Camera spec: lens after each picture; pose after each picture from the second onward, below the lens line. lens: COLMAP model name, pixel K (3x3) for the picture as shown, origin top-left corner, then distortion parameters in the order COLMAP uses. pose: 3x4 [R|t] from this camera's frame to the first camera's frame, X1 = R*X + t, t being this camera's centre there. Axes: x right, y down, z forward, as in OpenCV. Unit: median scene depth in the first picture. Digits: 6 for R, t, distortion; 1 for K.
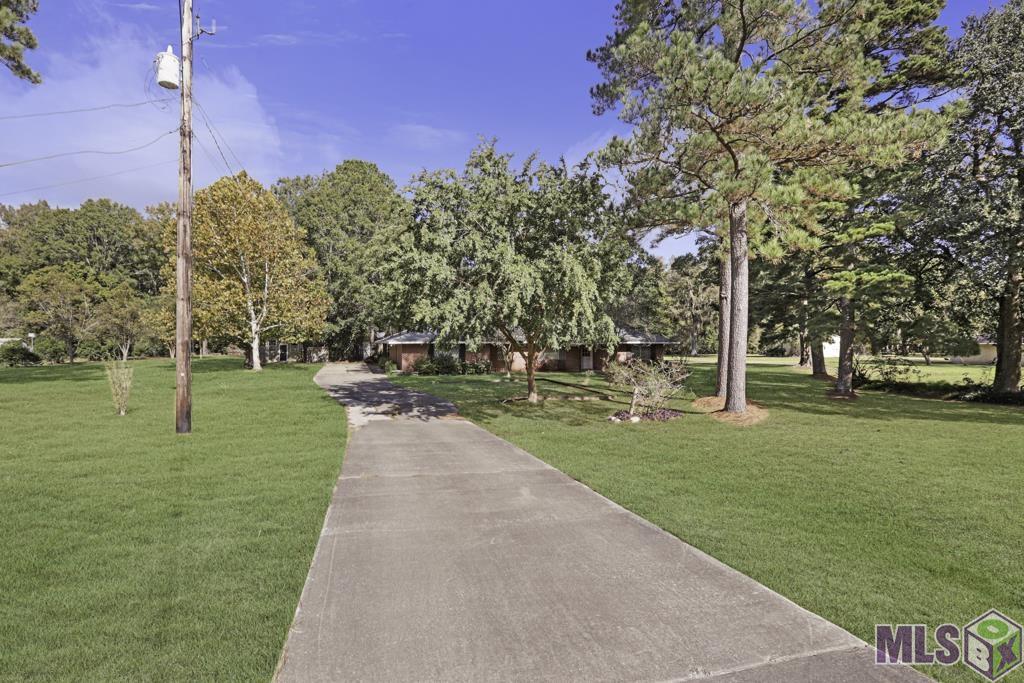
lens RADIAL K [[476.3, 0, 509.8], [0, 476.3, 329.9], [0, 0, 1]] dist [-0.048181, 0.021931]
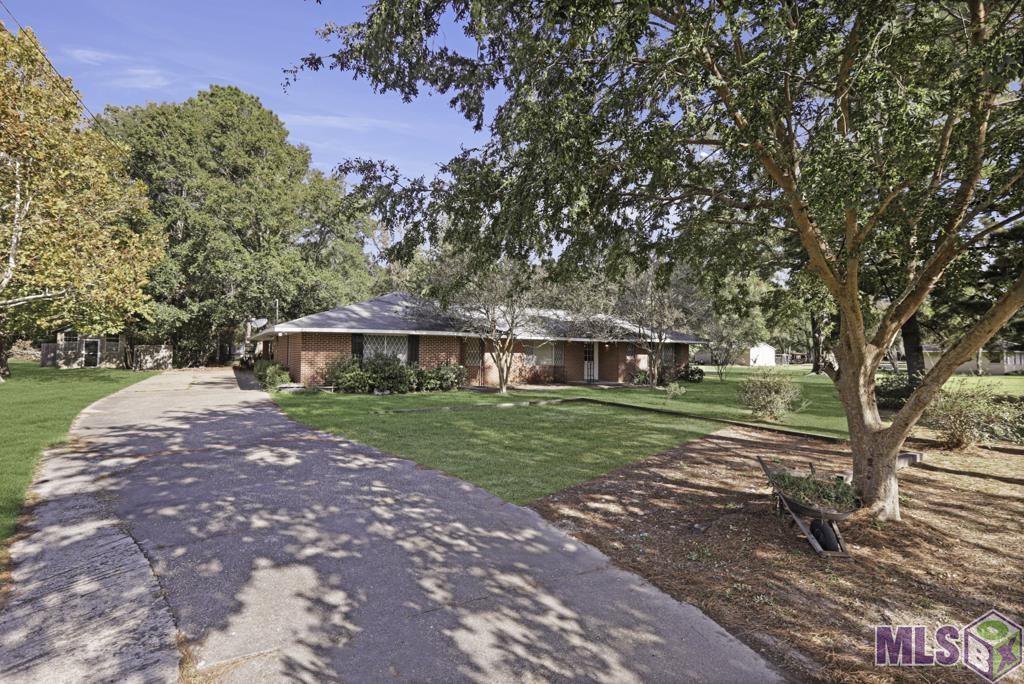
lens RADIAL K [[476.3, 0, 509.8], [0, 476.3, 330.4], [0, 0, 1]] dist [-0.048181, 0.021931]
pose [[0.974994, 0.019260, 0.221393, -0.081669], [-0.015789, 0.999723, -0.017438, 0.021544], [-0.221667, 0.013506, 0.975029, 0.301965]]
